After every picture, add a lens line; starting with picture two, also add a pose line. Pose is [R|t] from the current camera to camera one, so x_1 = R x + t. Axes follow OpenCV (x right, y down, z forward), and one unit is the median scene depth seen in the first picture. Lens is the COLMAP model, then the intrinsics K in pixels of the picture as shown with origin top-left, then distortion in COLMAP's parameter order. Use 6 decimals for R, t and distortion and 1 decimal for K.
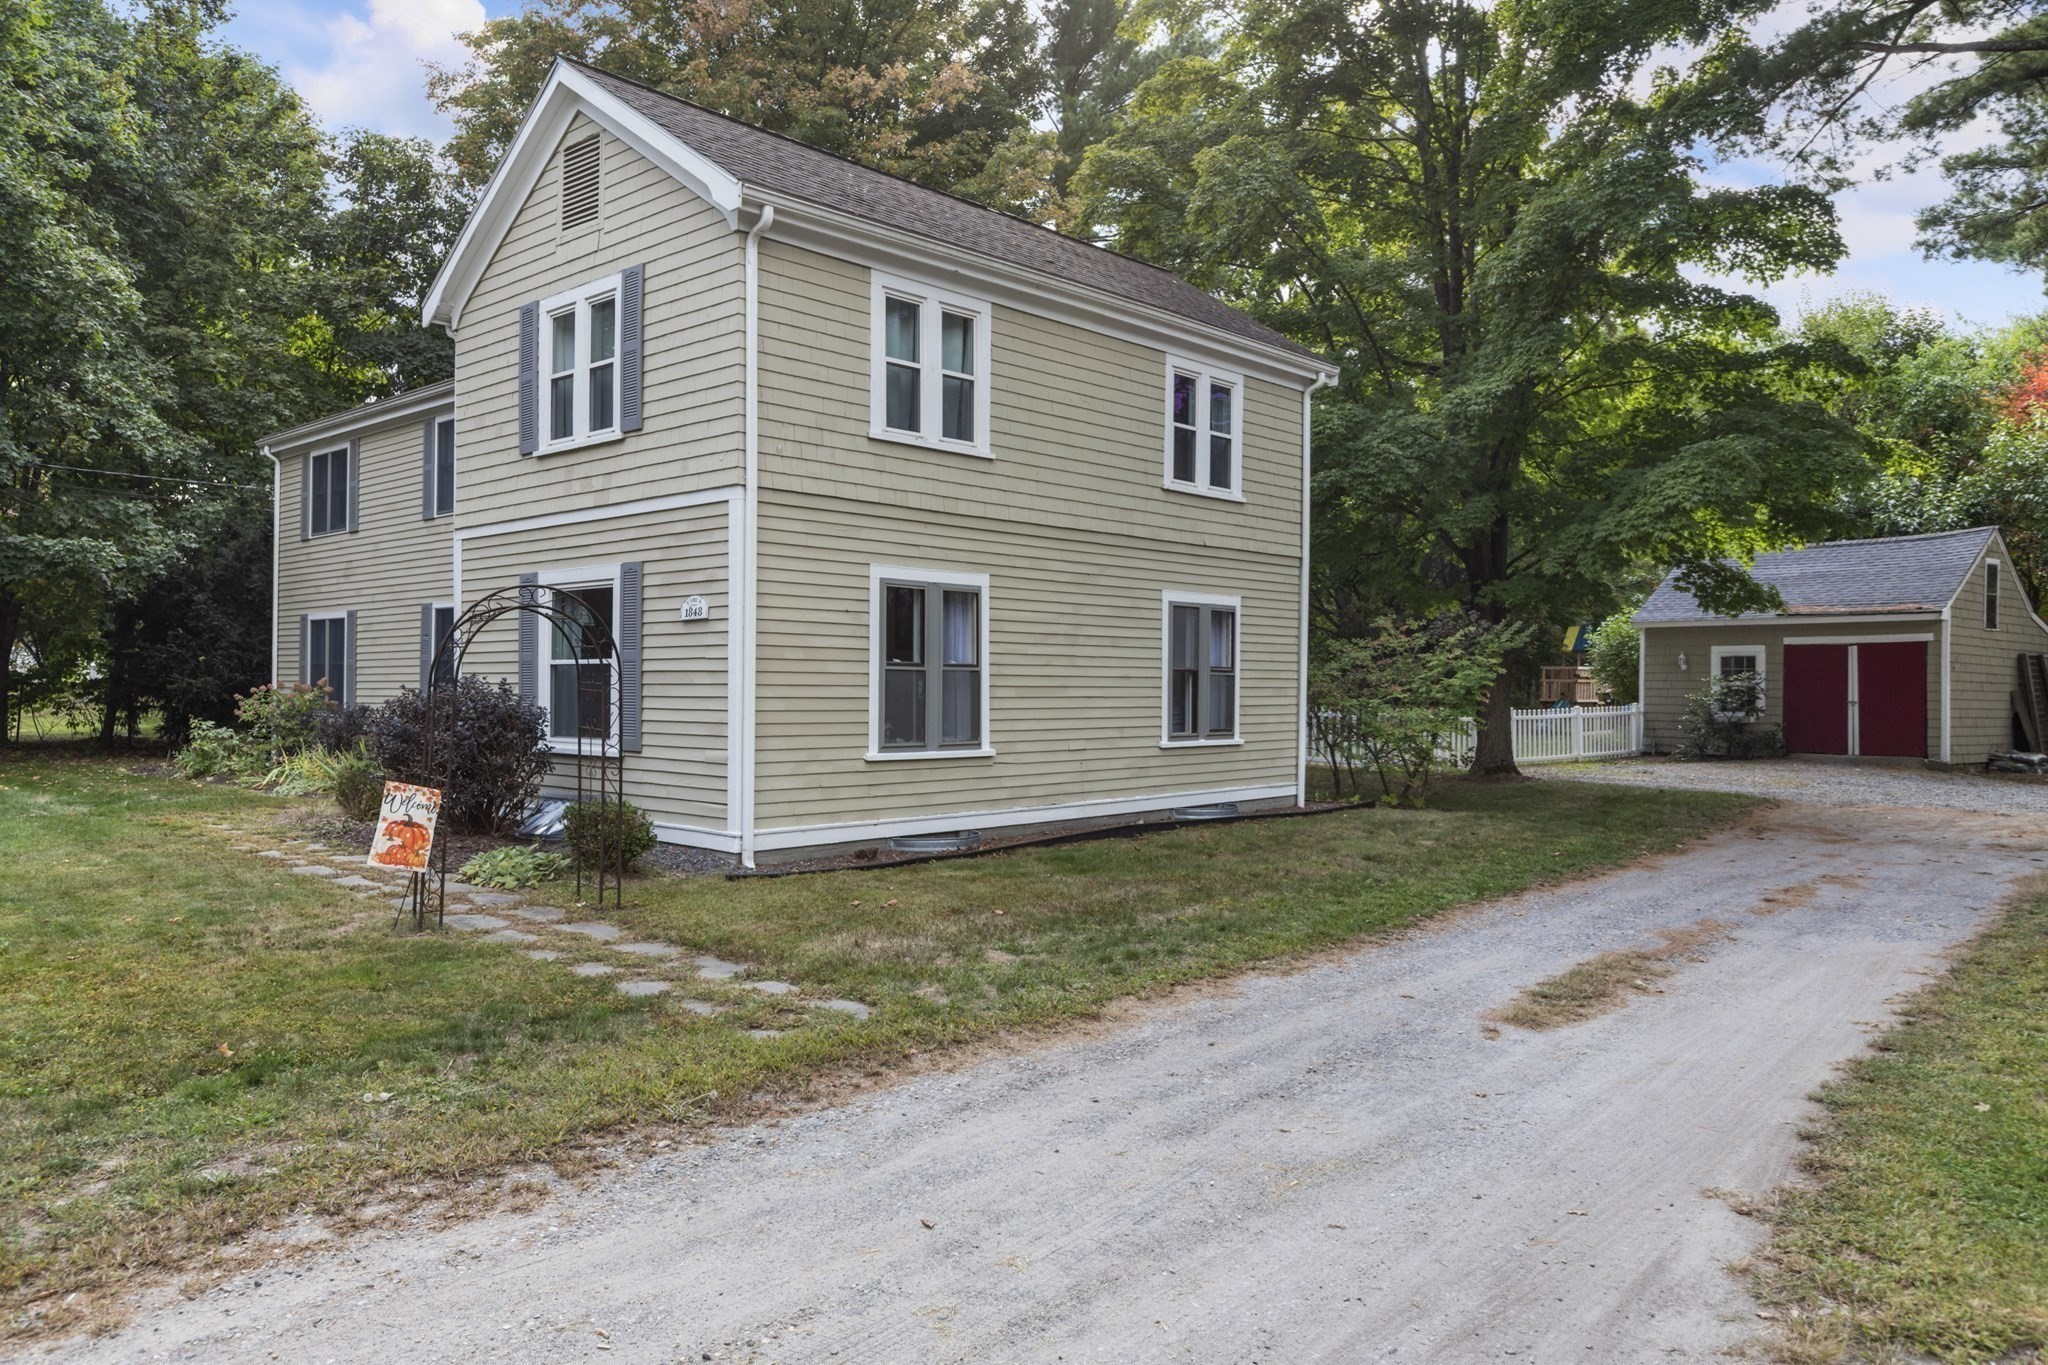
lens RADIAL K [[1482.6, 0, 1028.6], [0, 1482.6, 683.8], [0, 0, 1]] dist [0.005284, 0.000479]
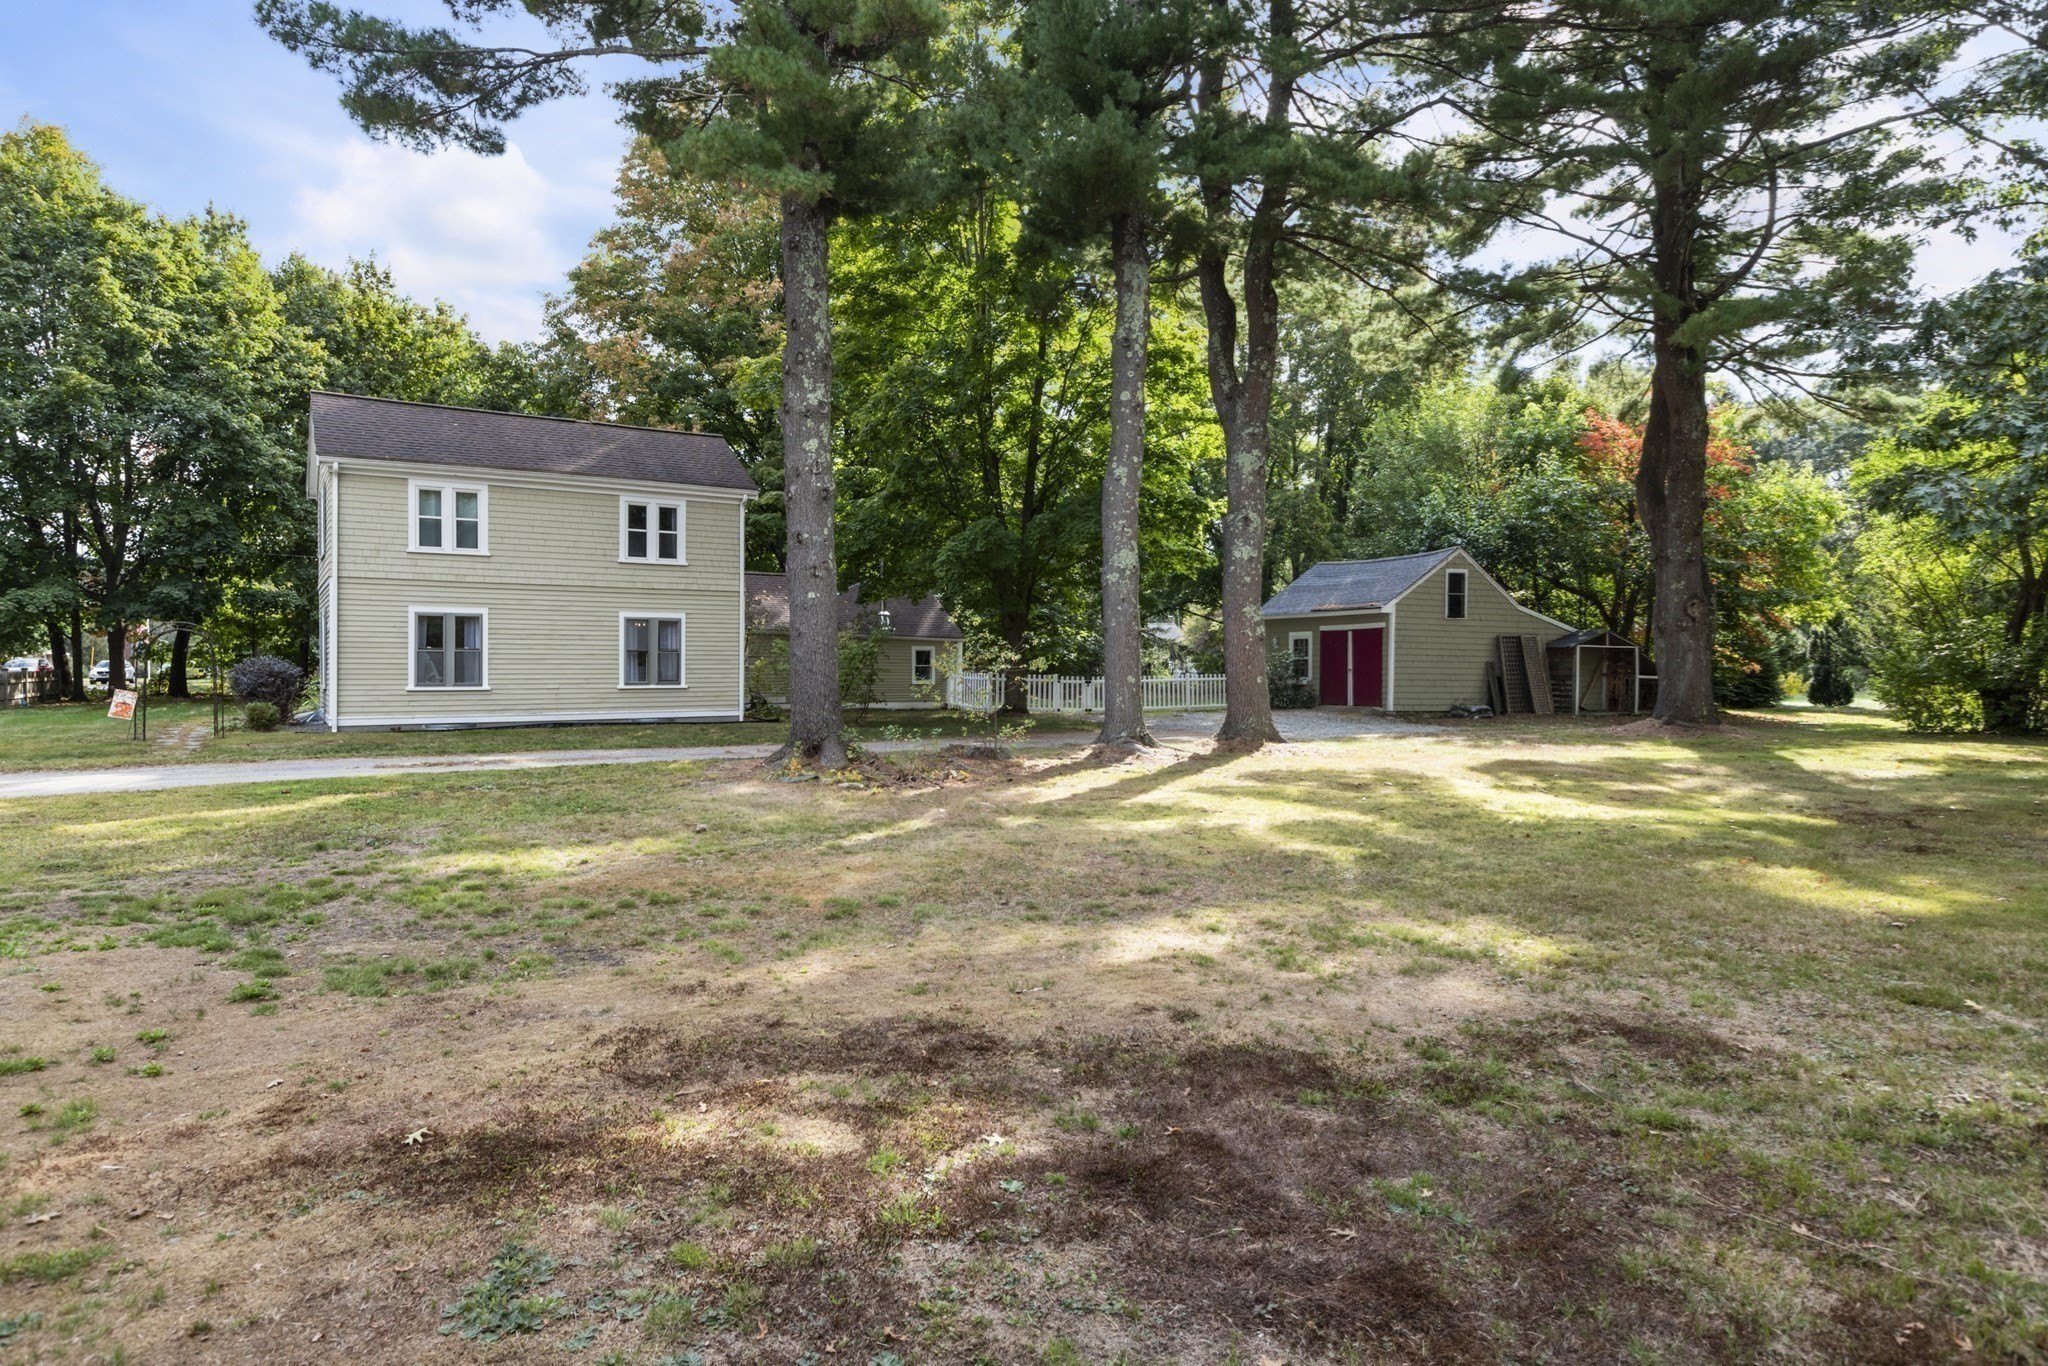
lens RADIAL K [[1228.2, 0, 1022.1], [0, 1228.2, 674.4], [0, 0, 1]] dist [-0.005213, -0.000448]
pose [[0.959811, -0.000595, -0.280646, 1.093500], [0.002970, 0.999963, 0.008036, 0.011651], [0.280631, -0.008547, 0.959778, -0.468694]]
